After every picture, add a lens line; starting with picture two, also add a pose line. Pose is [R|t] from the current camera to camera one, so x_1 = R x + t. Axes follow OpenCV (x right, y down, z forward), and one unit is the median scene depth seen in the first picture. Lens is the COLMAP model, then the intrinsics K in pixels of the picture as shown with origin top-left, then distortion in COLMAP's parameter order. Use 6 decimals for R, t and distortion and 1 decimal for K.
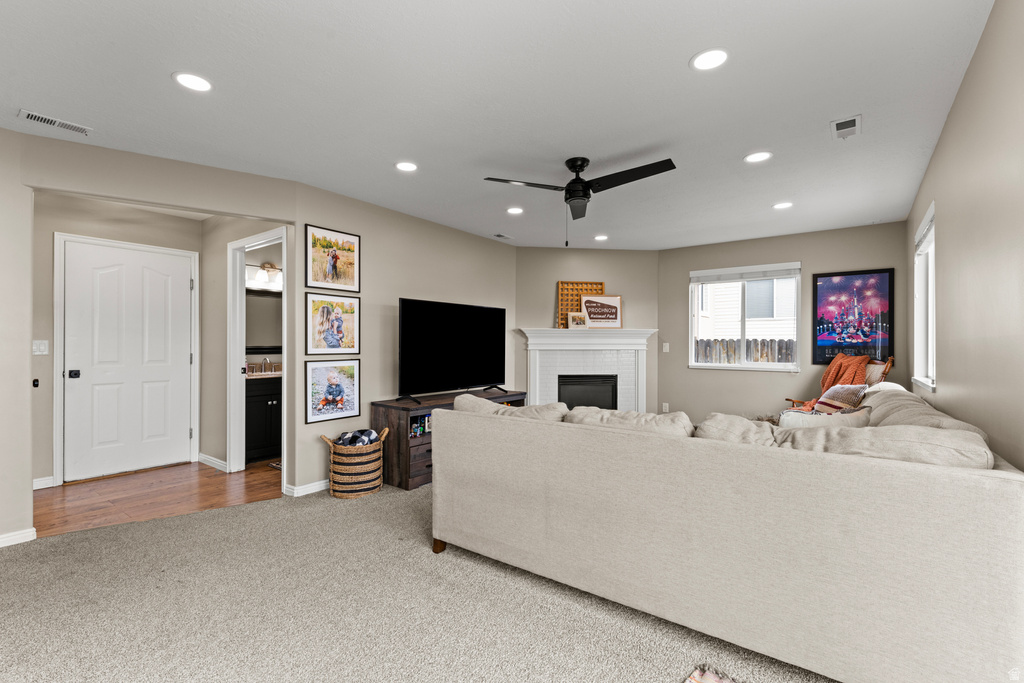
lens RADIAL K [[463.3, 0, 510.8], [0, 463.3, 345.2], [0, 0, 1]] dist [0.006715, 0.000996]
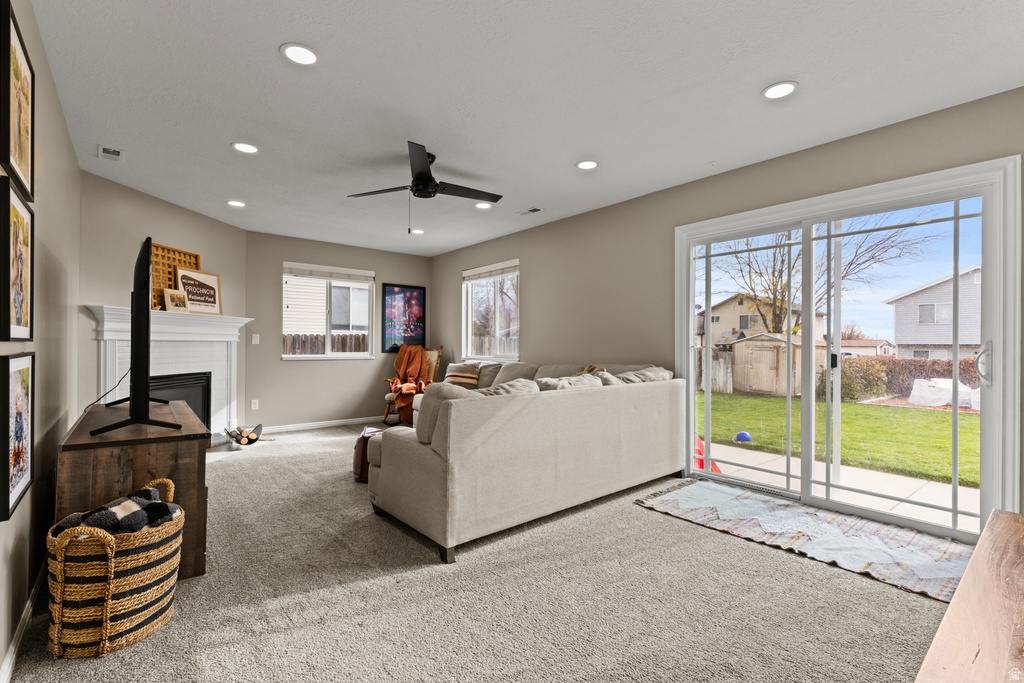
lens RADIAL K [[463.3, 0, 509.4], [0, 463.3, 342.4], [0, 0, 1]] dist [0.006715, 0.000996]
pose [[0.230023, 0.004730, 0.973174, -0.527360], [-0.002499, 0.999988, -0.004269, 0.016745], [-0.973182, -0.001450, 0.230032, 0.366566]]
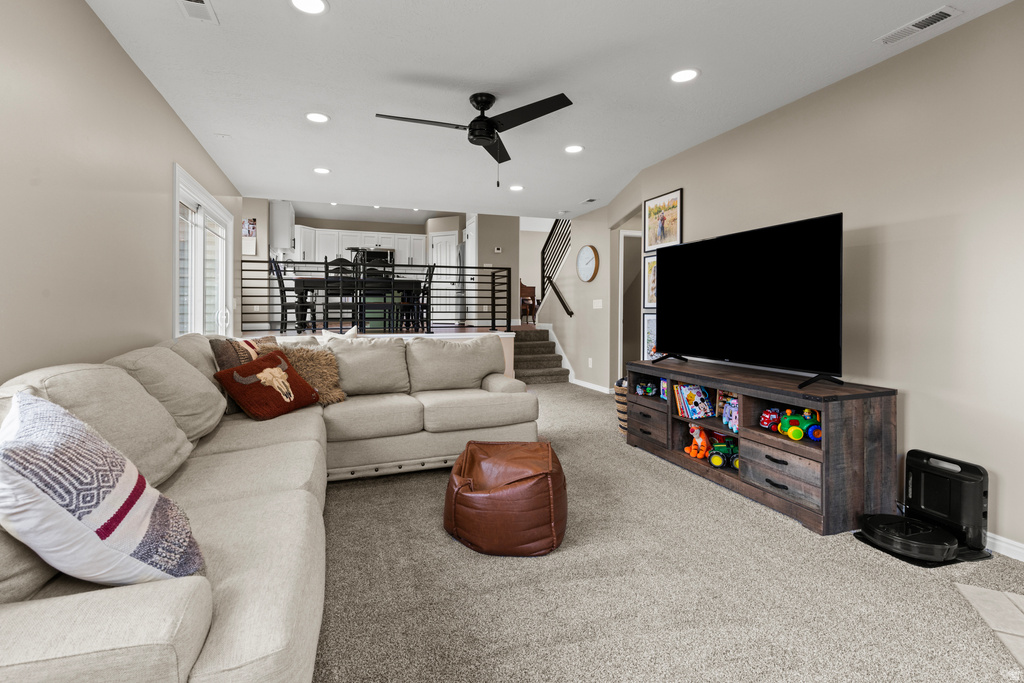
lens RADIAL K [[463.3, 0, 500.7], [0, 463.3, 312.2], [0, 0, 1]] dist [0.006715, 0.000996]
pose [[-0.547756, 0.001797, -0.836636, 0.548736], [-0.006011, 0.999963, 0.006083, 0.018167], [0.836617, 0.008361, -0.547725, 0.943920]]
